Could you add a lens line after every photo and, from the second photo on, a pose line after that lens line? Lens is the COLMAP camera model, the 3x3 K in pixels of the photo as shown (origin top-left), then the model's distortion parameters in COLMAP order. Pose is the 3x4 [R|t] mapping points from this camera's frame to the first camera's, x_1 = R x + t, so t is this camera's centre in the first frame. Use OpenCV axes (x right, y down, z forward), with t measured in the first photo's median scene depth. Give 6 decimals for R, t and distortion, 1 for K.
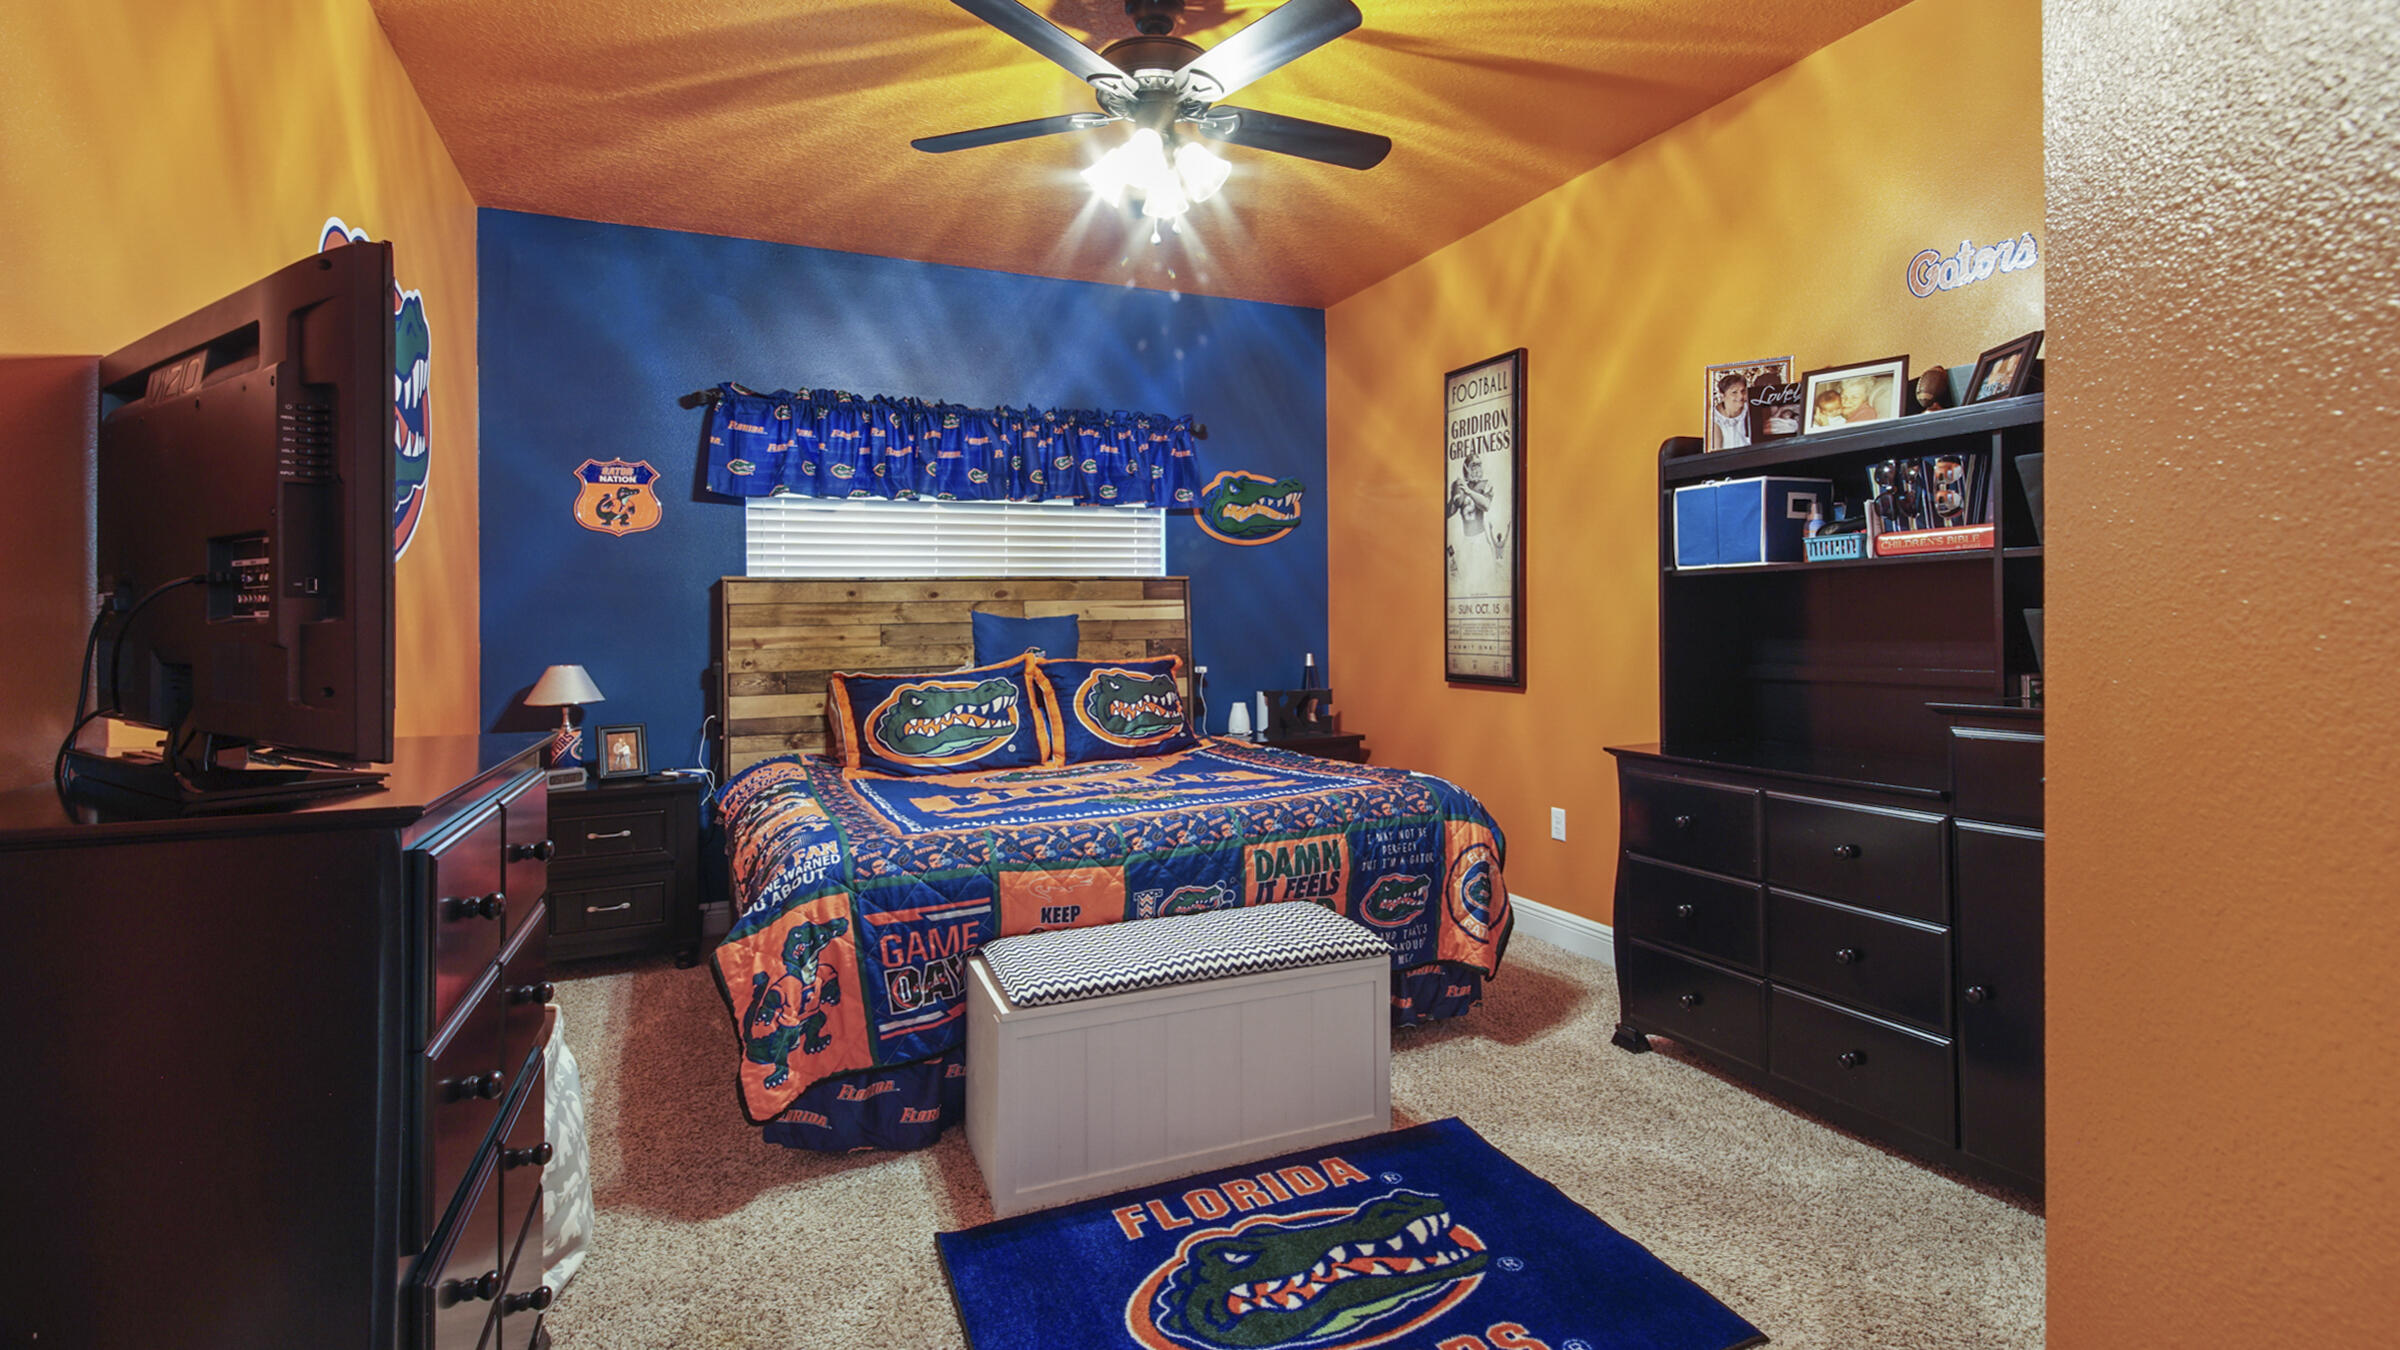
lens RADIAL K [[1083.4, 0, 1193.2], [0, 1083.4, 588.7], [0, 0, 1]] dist [0.032780, -0.018011]
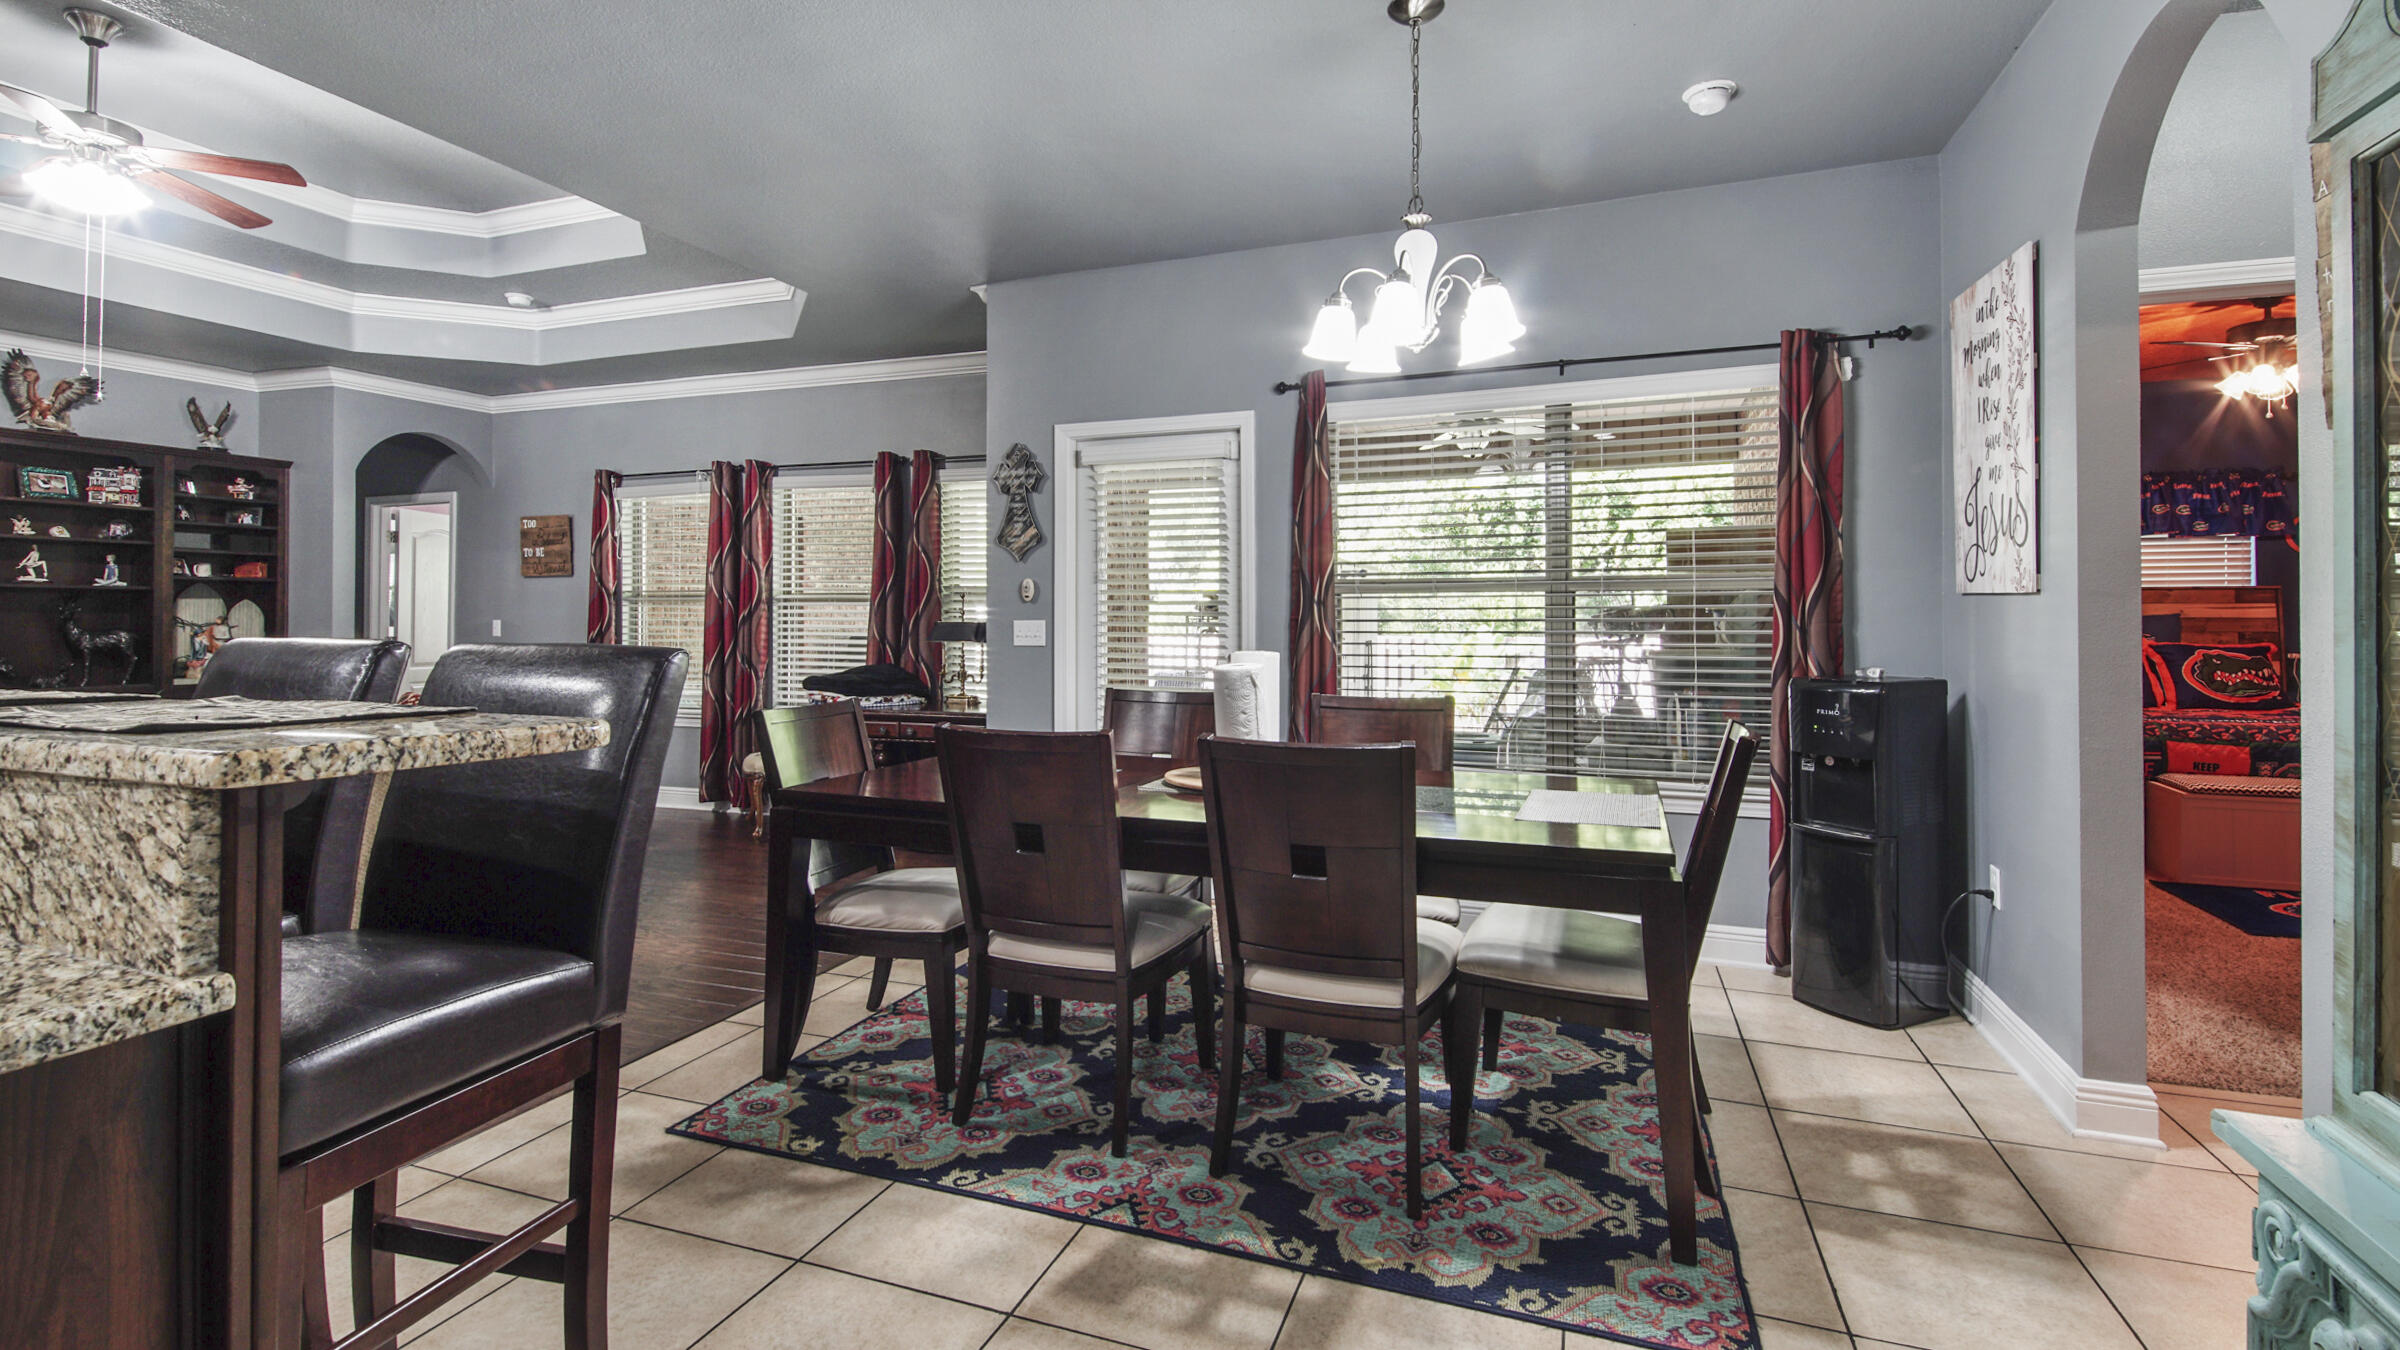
lens RADIAL K [[1083.4, 0, 1193.2], [0, 1083.4, 588.7], [0, 0, 1]] dist [0.032780, -0.018011]
pose [[0.724466, -0.004499, -0.689296, -0.043787], [0.009072, 0.999954, 0.003008, -0.025716], [0.689251, -0.008433, 0.724474, -0.969722]]
